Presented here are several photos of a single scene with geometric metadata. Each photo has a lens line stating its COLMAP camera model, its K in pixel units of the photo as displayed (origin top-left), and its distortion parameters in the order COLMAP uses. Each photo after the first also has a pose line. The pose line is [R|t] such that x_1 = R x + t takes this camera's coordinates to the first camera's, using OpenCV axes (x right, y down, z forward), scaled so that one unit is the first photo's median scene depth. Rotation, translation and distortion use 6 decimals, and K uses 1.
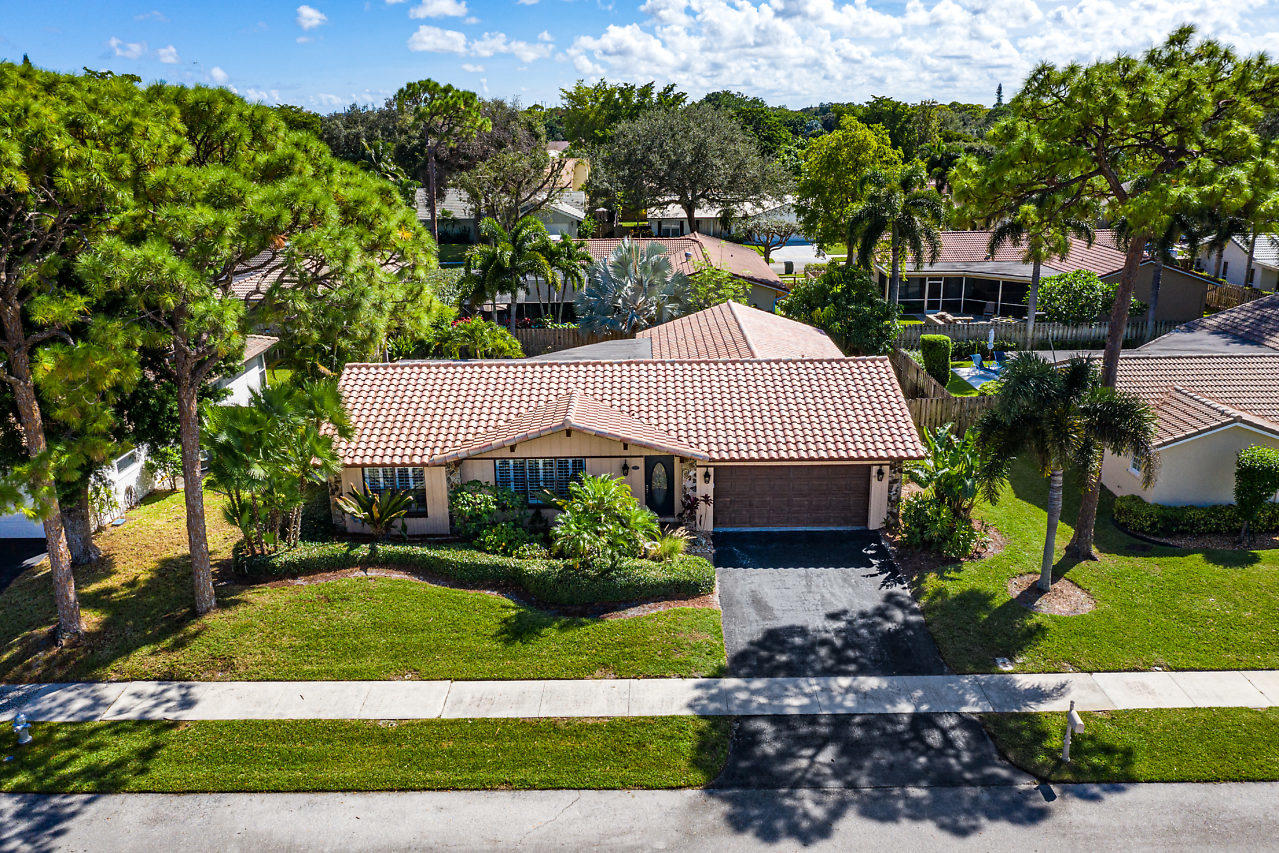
lens RADIAL K [[1026.5, 0, 684.4], [0, 1026.5, 431.8], [0, 0, 1]] dist [-0.015705, -0.004034]
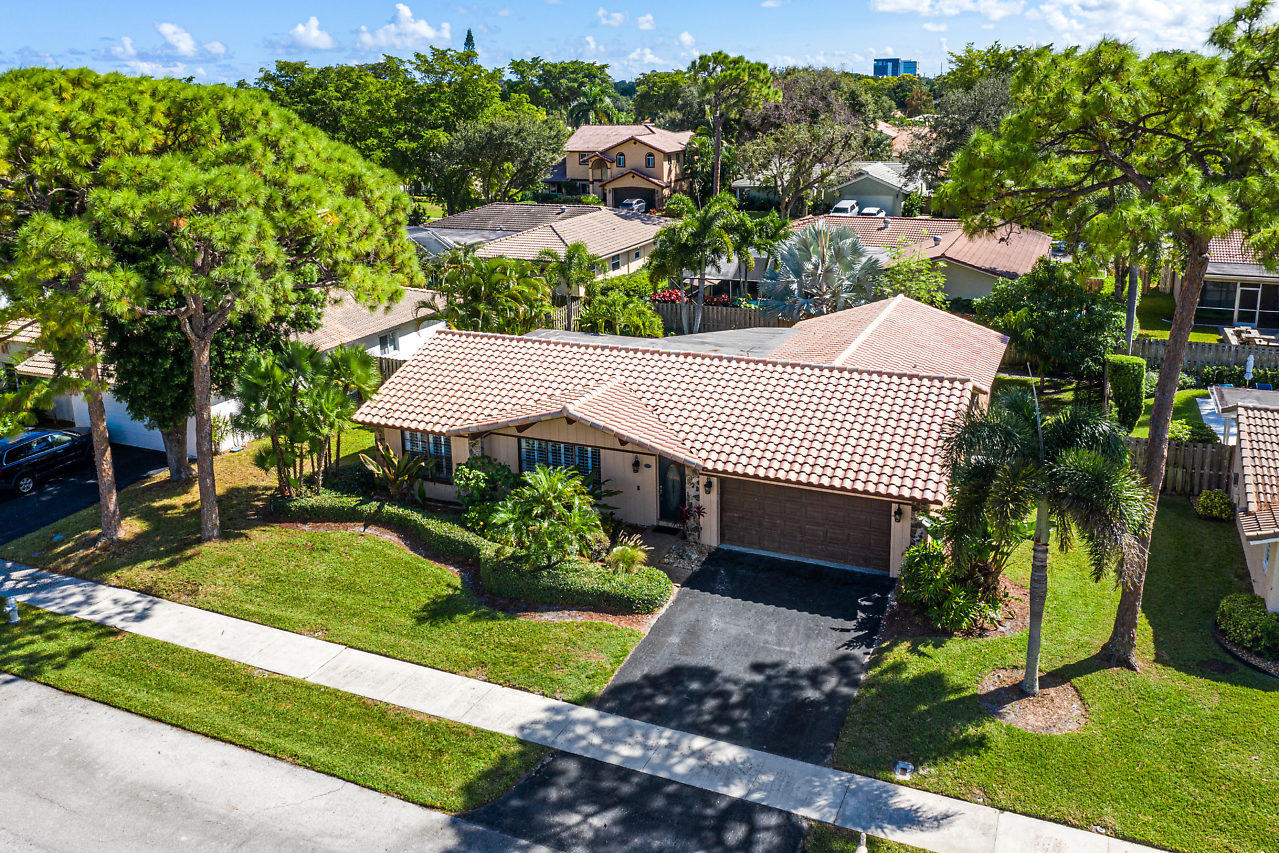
lens RADIAL K [[1080.5, 0, 661.7], [0, 1080.5, 314.8], [0, 0, 1]] dist [-0.010553, -0.006563]
pose [[0.905607, 0.083671, -0.415782, 0.430166], [-0.117232, 0.991535, -0.055807, -0.057442], [0.407593, 0.099282, 0.907751, 0.101647]]
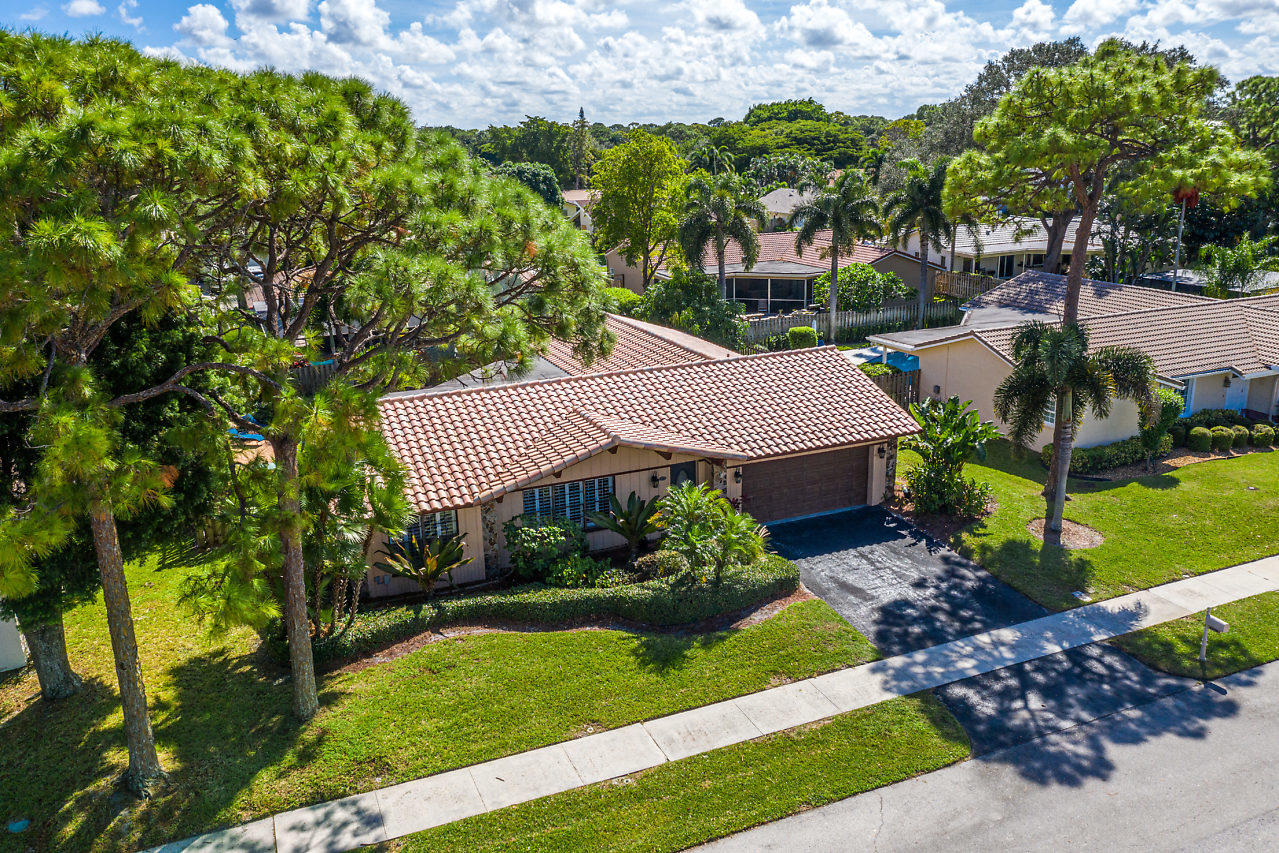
lens RADIAL K [[1026.2, 0, 692.7], [0, 1026.2, 366.5], [0, 0, 1]] dist [-0.013303, -0.006704]
pose [[0.917634, -0.097542, 0.385271, -0.453742], [0.128438, 0.990179, -0.055221, -0.014896], [-0.376101, 0.100157, 0.921150, 0.093360]]
